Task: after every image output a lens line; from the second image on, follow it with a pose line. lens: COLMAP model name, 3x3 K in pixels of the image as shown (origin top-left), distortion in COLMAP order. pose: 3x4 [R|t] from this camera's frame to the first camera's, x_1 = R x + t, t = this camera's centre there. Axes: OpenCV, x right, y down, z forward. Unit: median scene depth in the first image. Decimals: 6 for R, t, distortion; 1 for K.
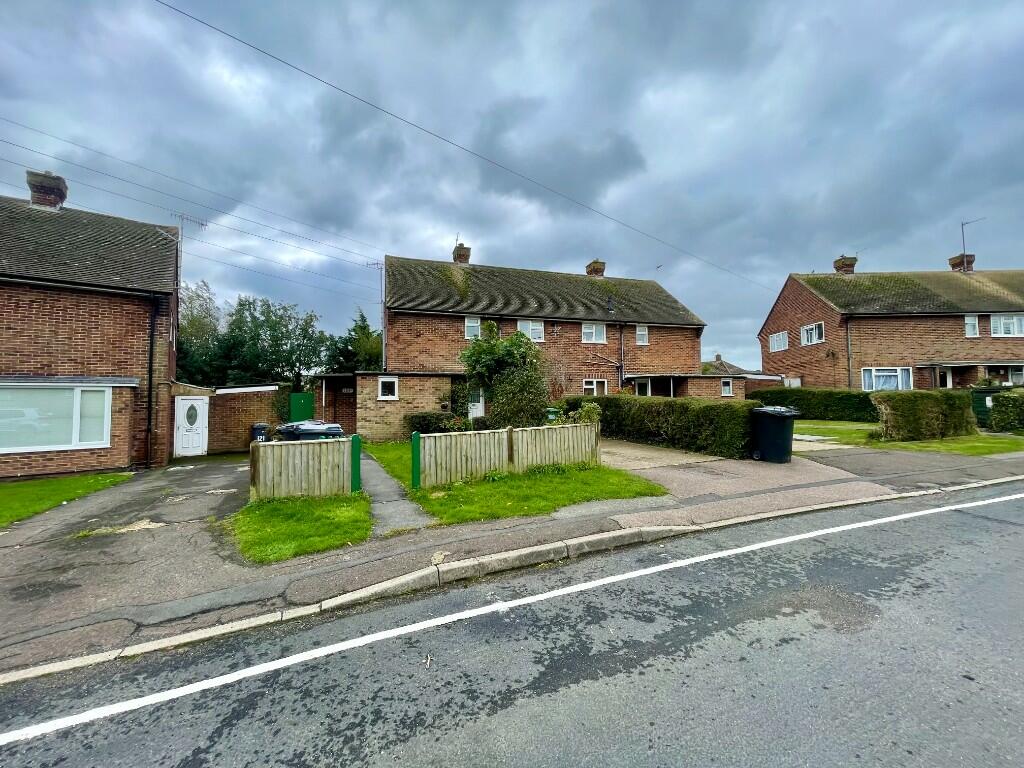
lens RADIAL K [[415.7, 0, 511.1], [0, 415.7, 379.0], [0, 0, 1]] dist [-0.013446, 0.000988]
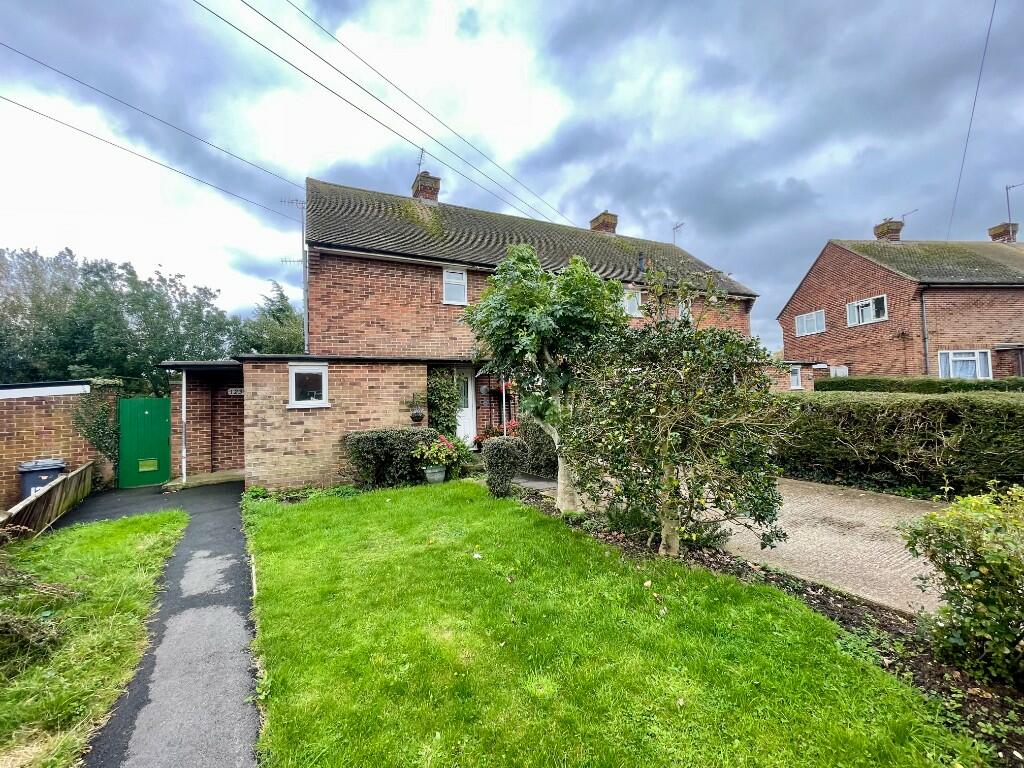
lens RADIAL K [[415.7, 0, 511.1], [0, 415.7, 379.0], [0, 0, 1]] dist [-0.013446, 0.000988]
pose [[0.990444, -0.015719, 0.137017, -0.083436], [0.015101, 0.999871, 0.005547, 0.010594], [-0.137087, -0.003425, 0.990553, 0.325559]]
